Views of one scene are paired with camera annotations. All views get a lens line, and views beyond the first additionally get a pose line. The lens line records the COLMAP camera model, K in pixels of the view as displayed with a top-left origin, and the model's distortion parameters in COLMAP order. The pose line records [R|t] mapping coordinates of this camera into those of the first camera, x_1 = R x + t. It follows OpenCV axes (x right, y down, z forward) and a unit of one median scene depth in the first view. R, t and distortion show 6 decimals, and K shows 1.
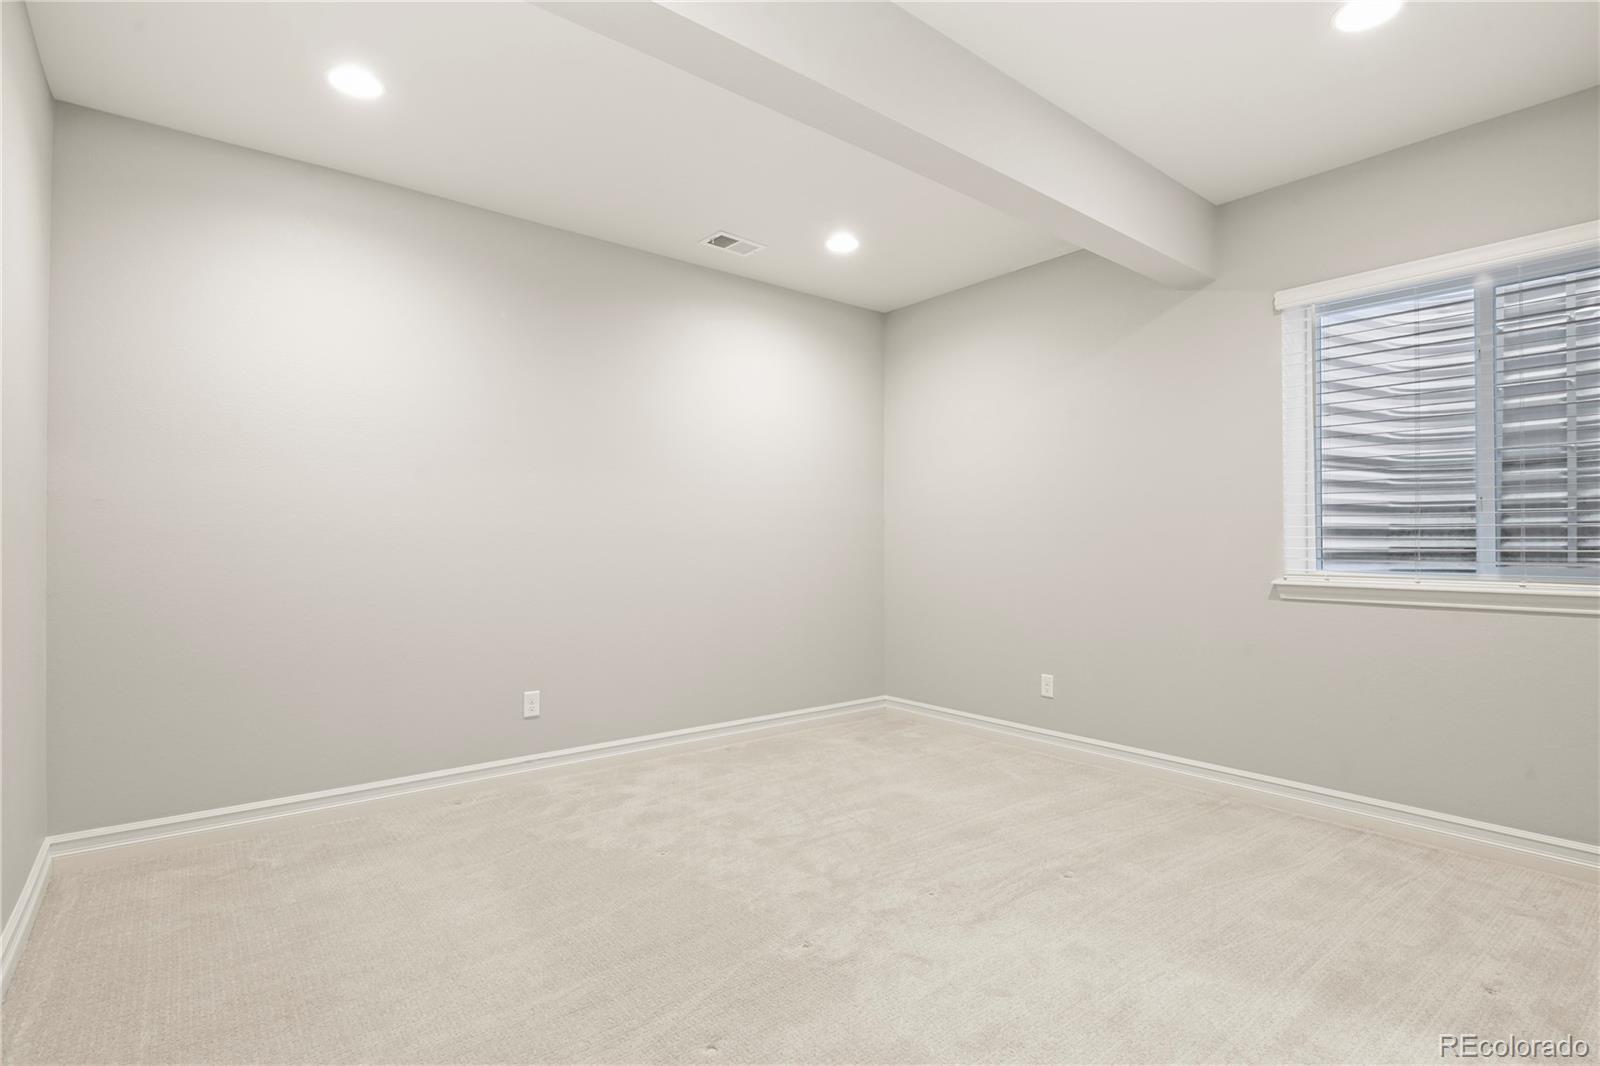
lens RADIAL K [[775.0, 0, 812.2], [0, 775.0, 541.2], [0, 0, 1]] dist [-0.002101, -0.000914]
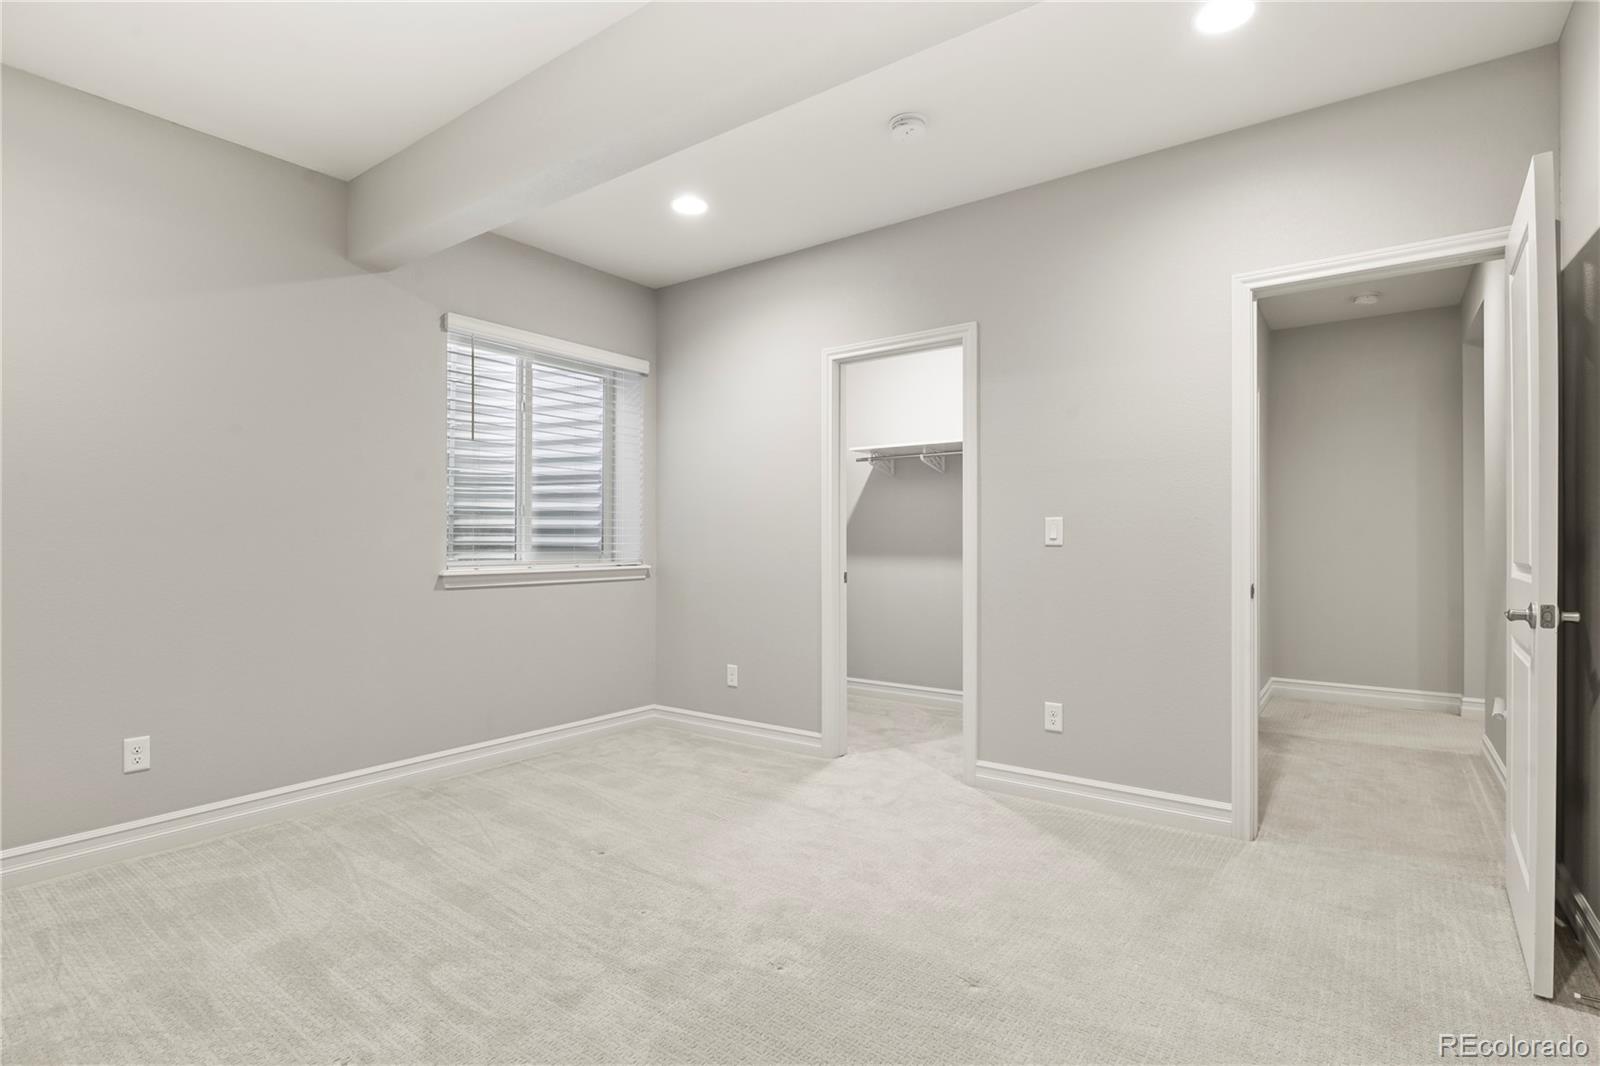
lens RADIAL K [[775.0, 0, 801.8], [0, 775.0, 536.7], [0, 0, 1]] dist [-0.002101, -0.000914]
pose [[-0.238634, 0.002021, 0.971107, -0.595623], [-0.004081, 0.999987, -0.003084, 0.001359], [-0.971101, -0.004699, -0.238623, 0.769130]]
